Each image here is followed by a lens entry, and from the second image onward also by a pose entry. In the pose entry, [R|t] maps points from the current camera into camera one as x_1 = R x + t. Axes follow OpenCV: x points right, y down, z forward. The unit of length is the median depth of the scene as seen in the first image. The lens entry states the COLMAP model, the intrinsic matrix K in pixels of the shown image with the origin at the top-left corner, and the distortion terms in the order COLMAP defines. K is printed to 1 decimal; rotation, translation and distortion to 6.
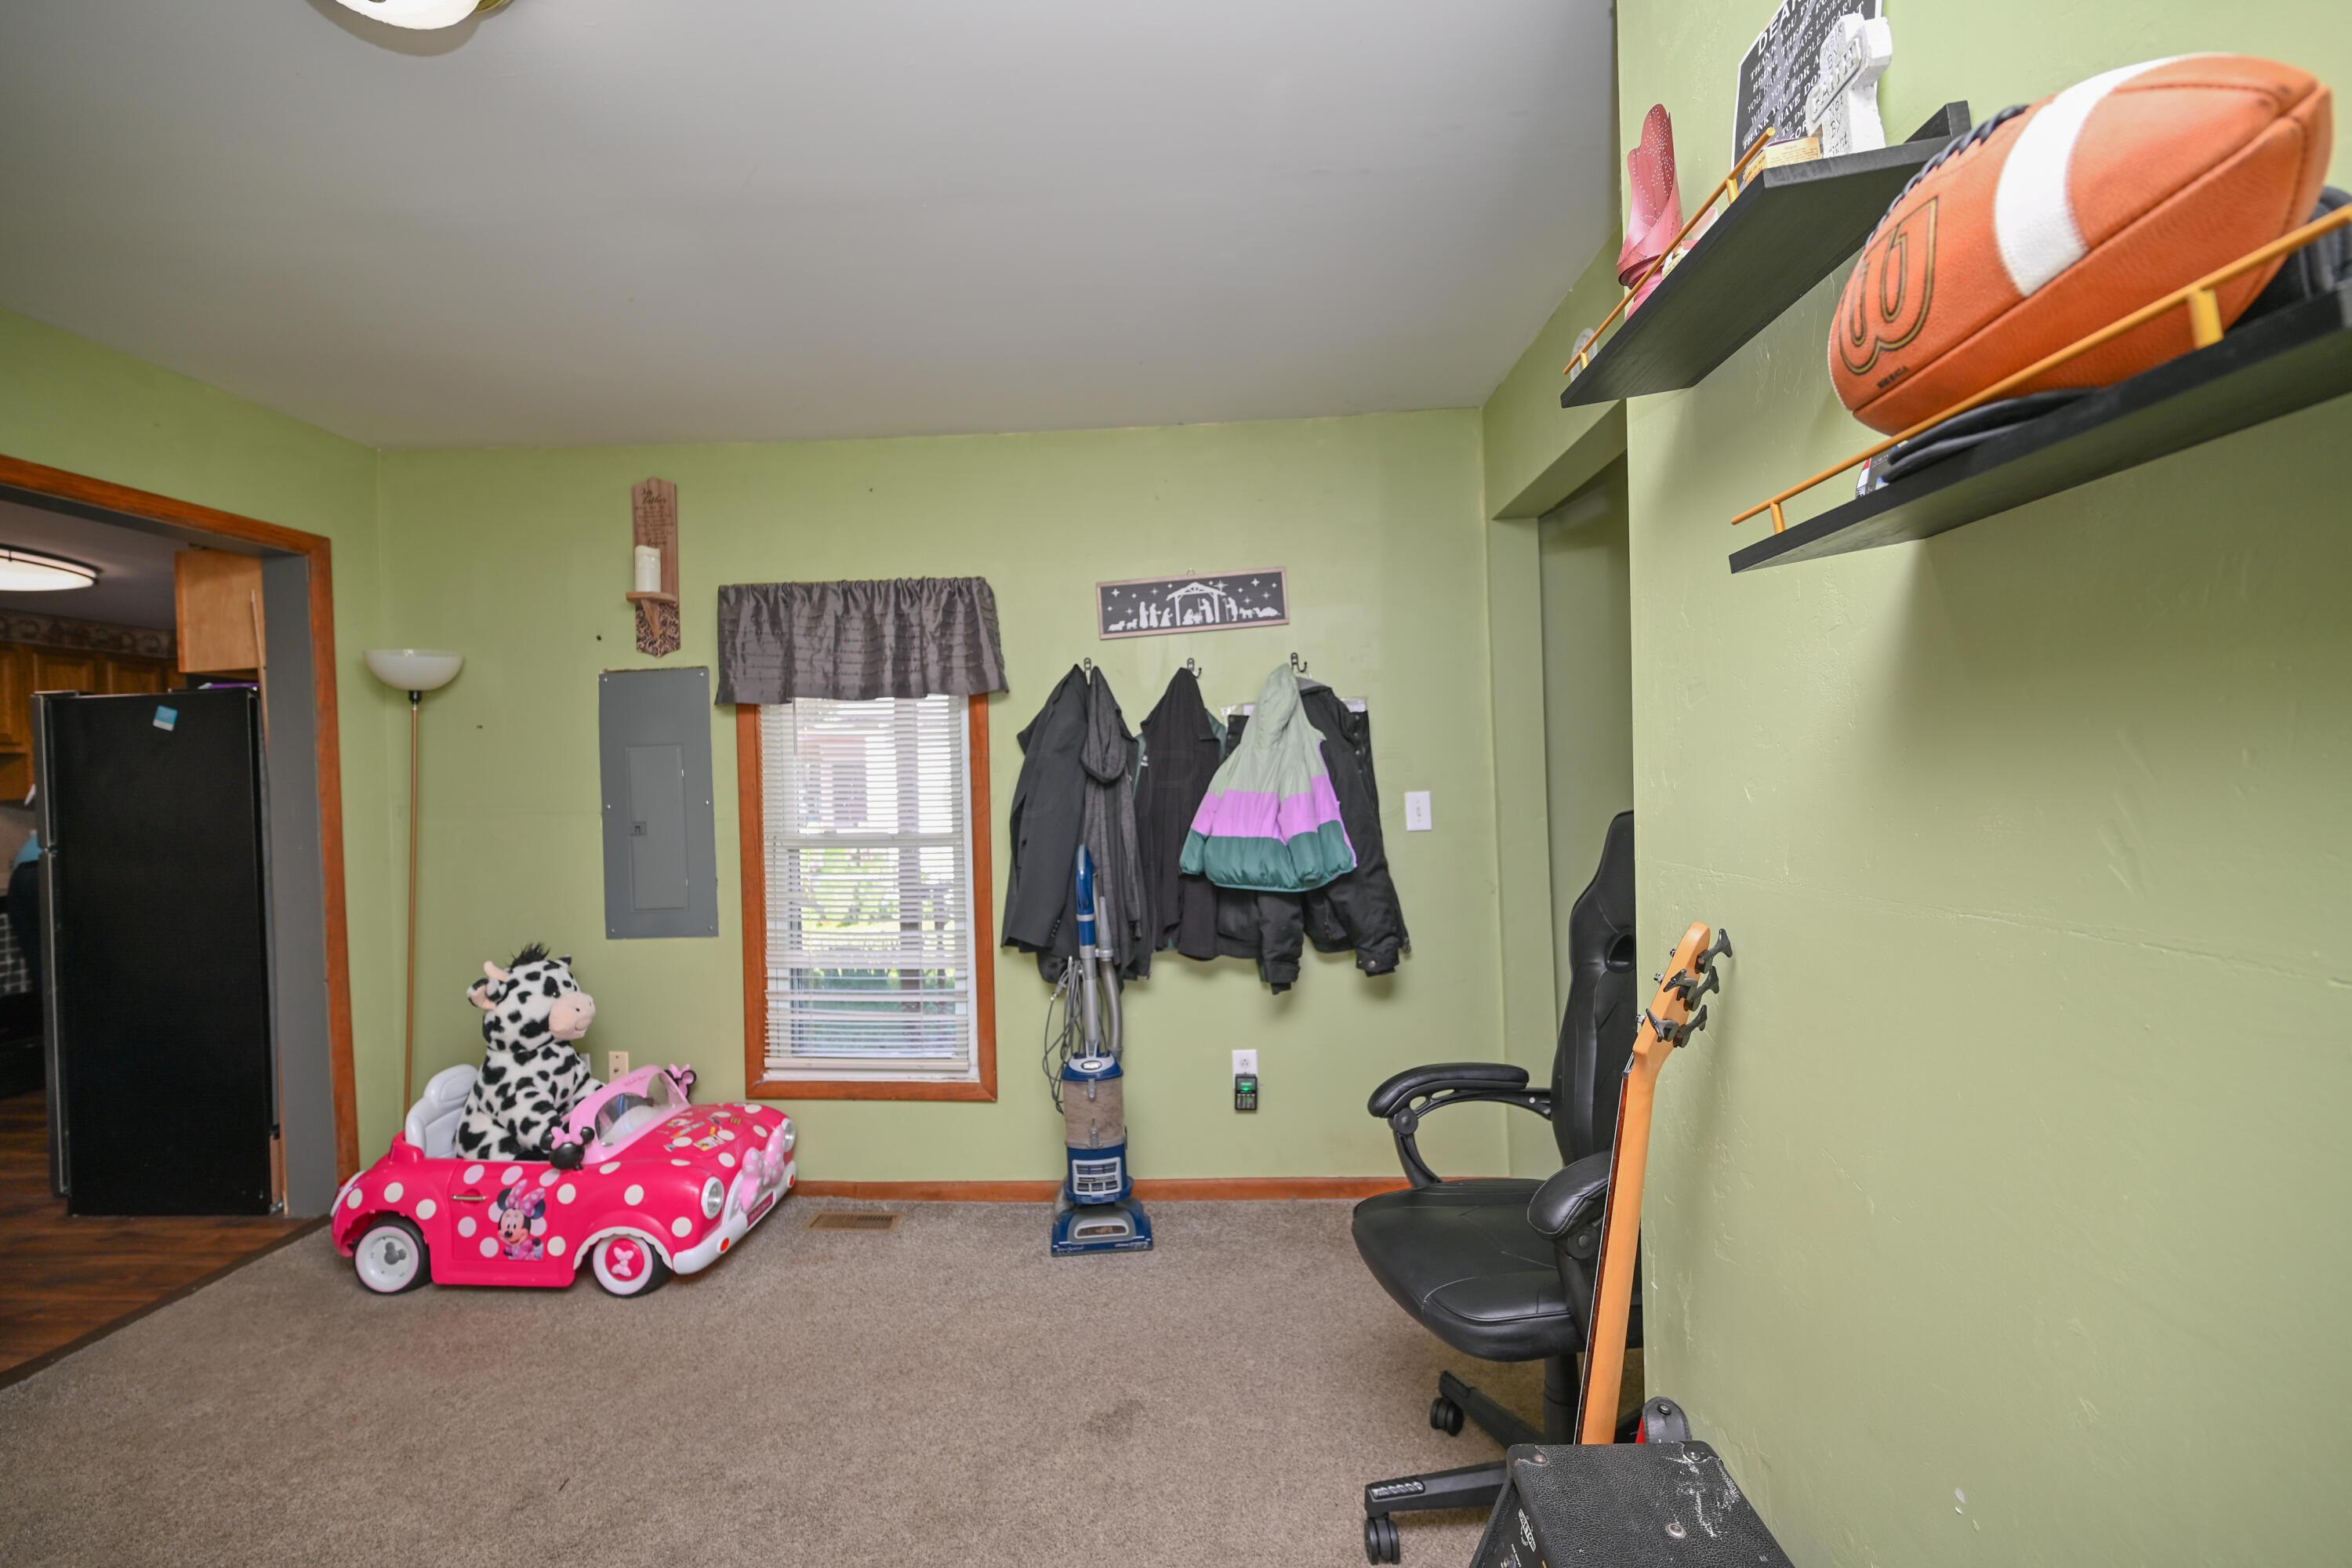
lens RADIAL K [[918.0, 0, 1170.0], [0, 918.0, 796.9], [0, 0, 1]] dist [-0.002592, 0.000006]
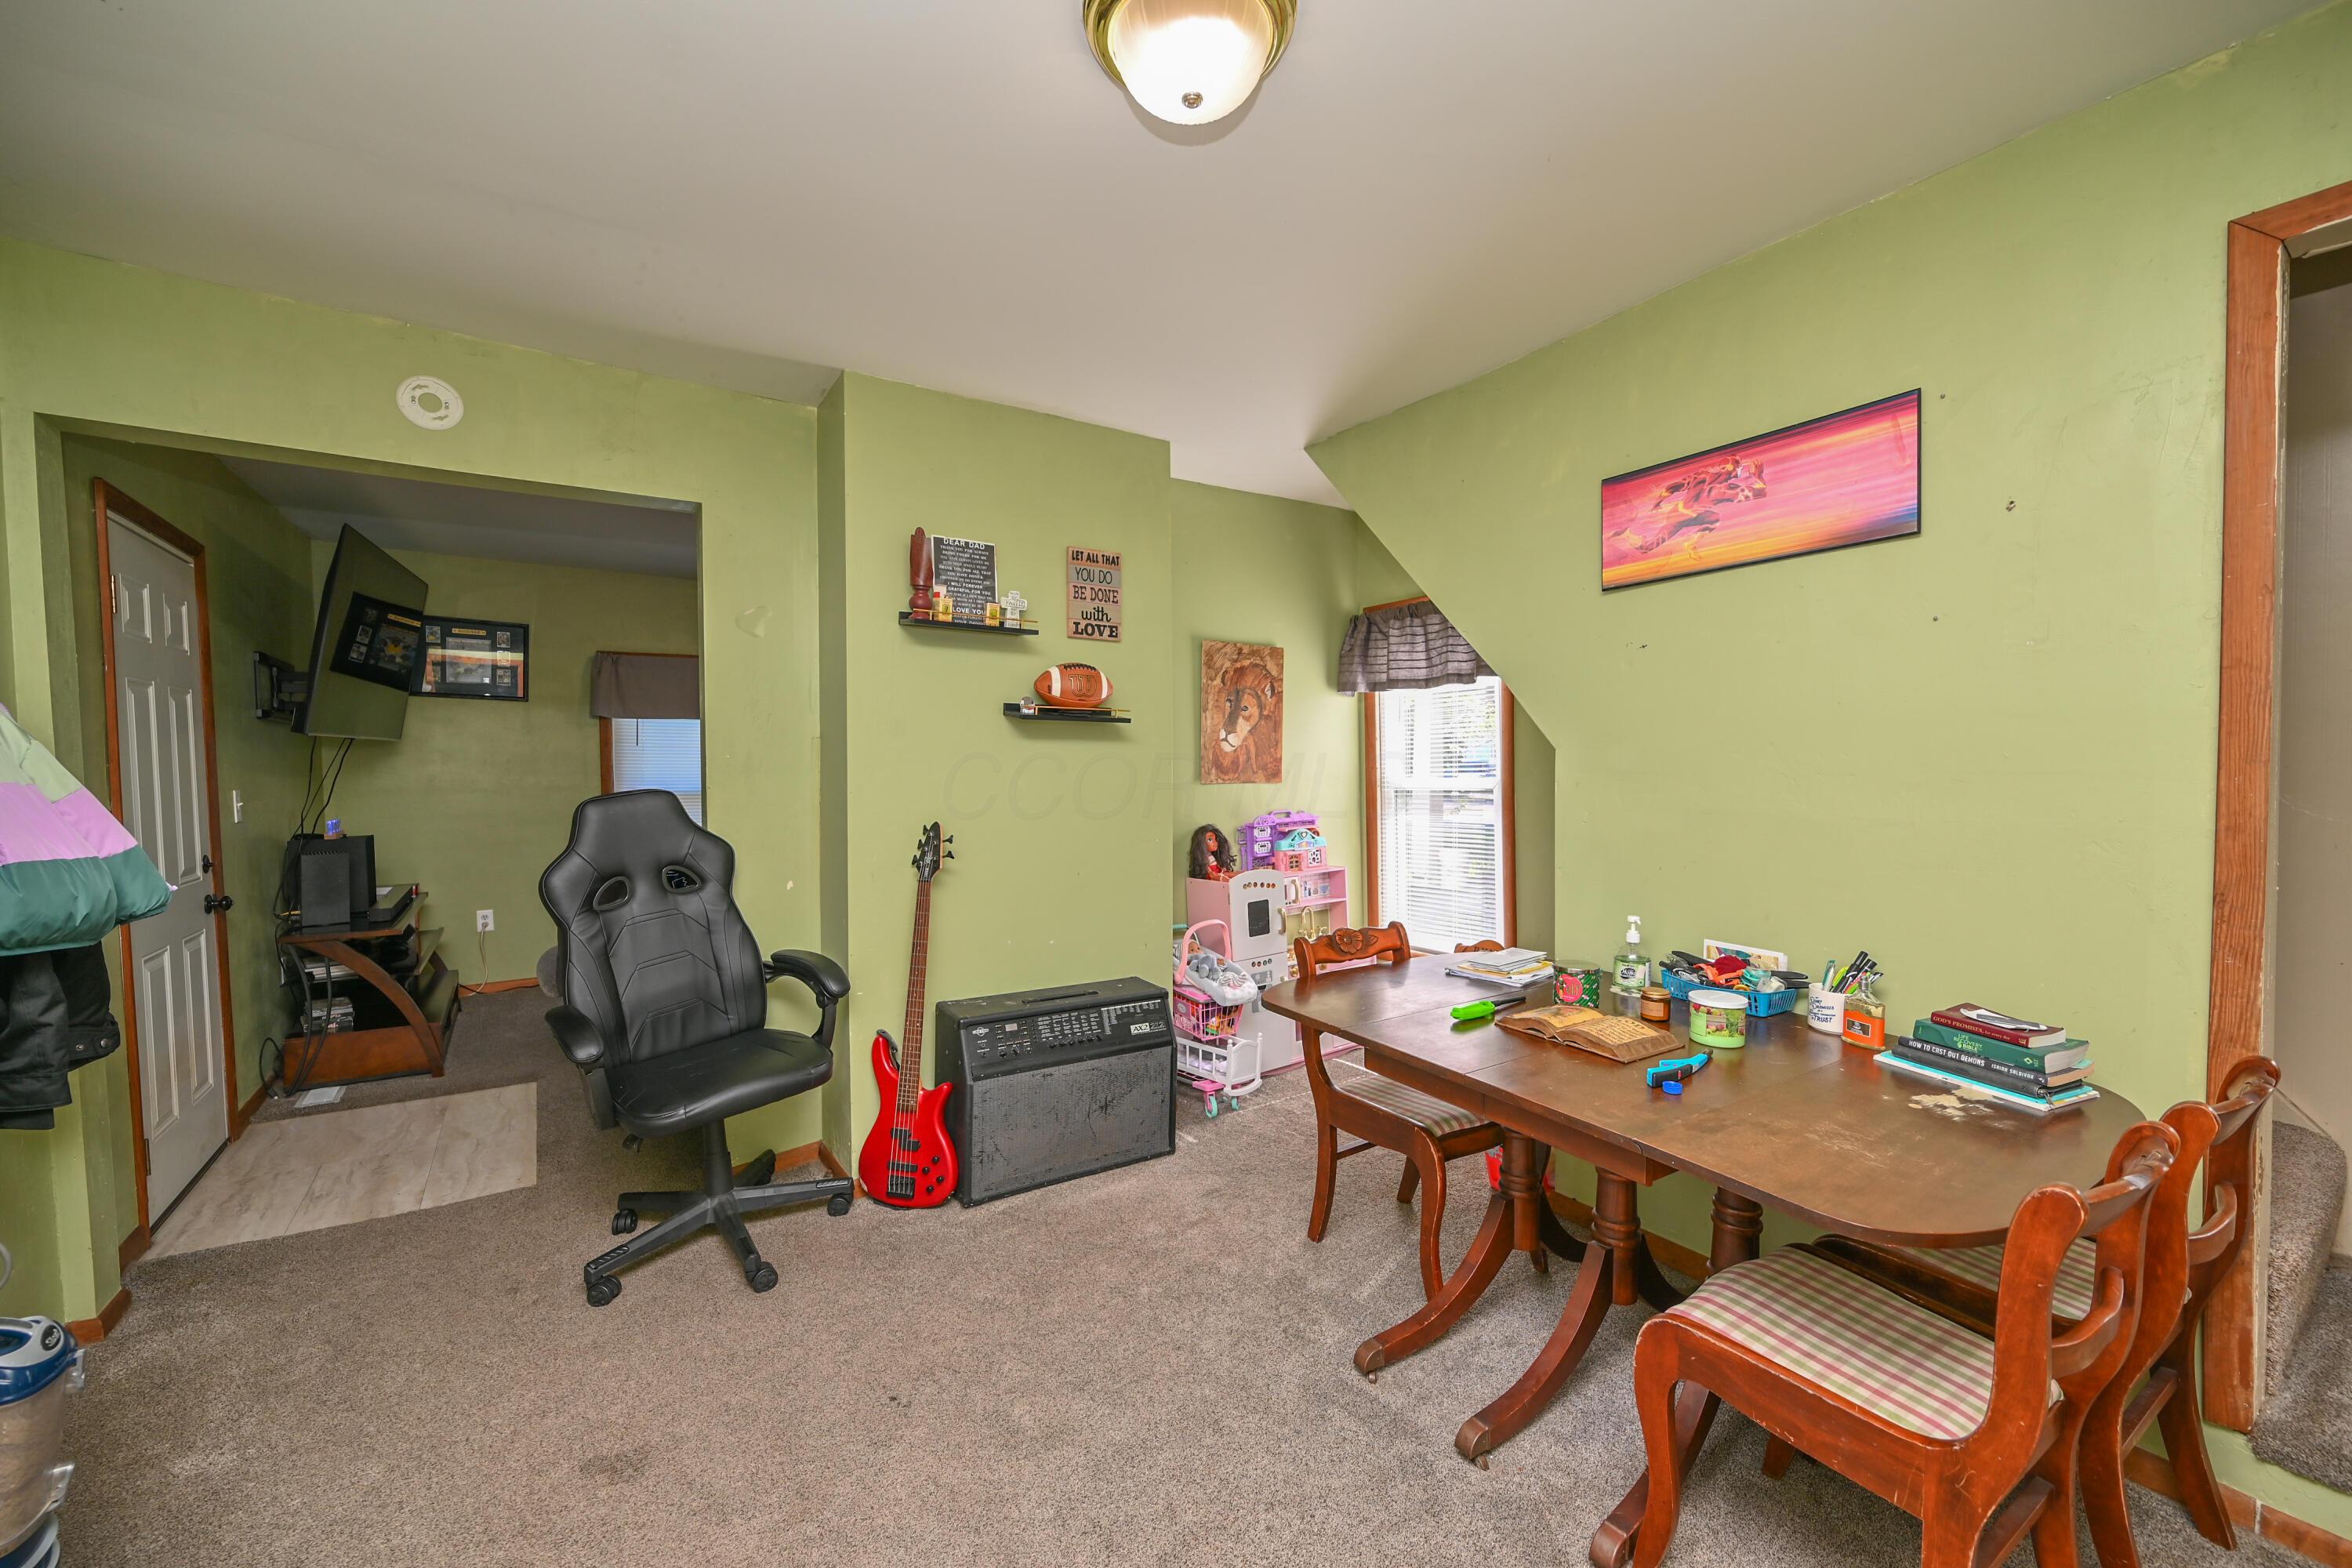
lens RADIAL K [[918.0, 0, 1174.5], [0, 918.0, 785.9], [0, 0, 1]] dist [-0.002592, 0.000006]
pose [[-0.592962, 0.020025, 0.804982, -0.726263], [0.028706, 0.999581, -0.003721, 0.016961], [-0.804719, 0.020901, -0.593288, 0.693840]]
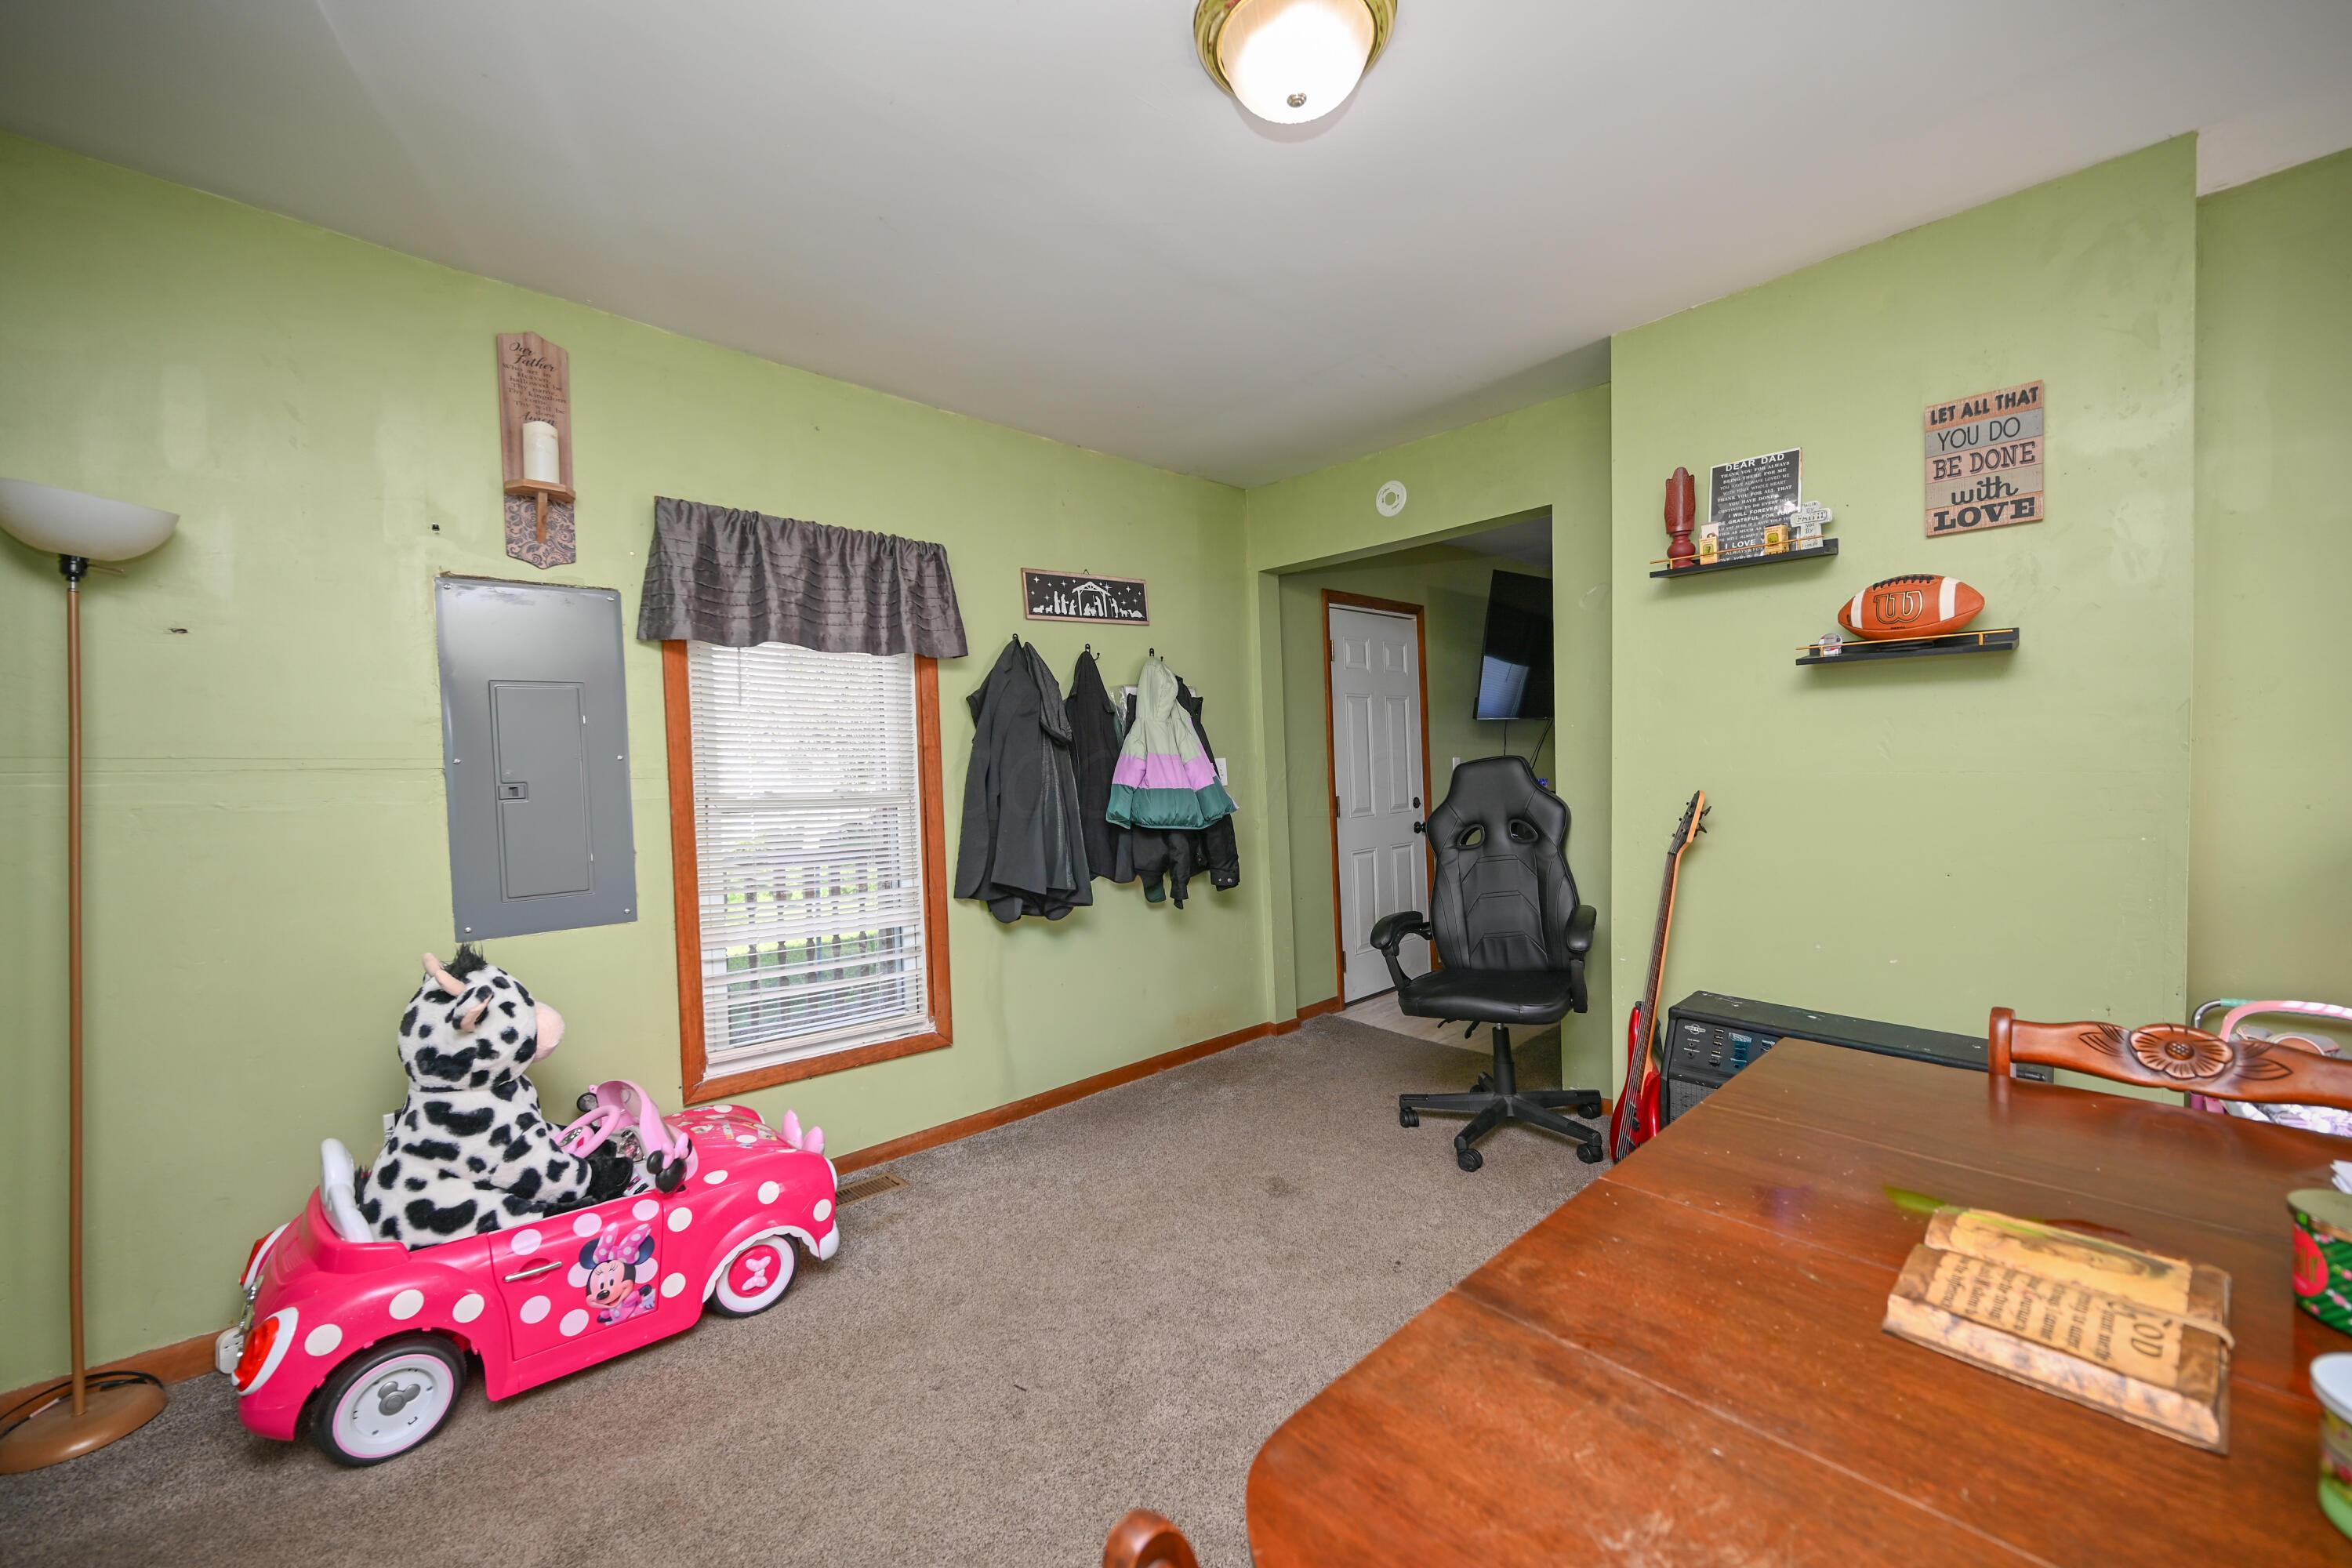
lens RADIAL K [[918.0, 0, 1181.9], [0, 918.0, 789.7], [0, 0, 1]] dist [-0.002592, 0.000006]
pose [[0.693394, -0.007210, 0.720522, -0.762180], [0.006617, 0.999971, 0.003639, 0.036105], [-0.720528, 0.002244, 0.693422, 0.079115]]
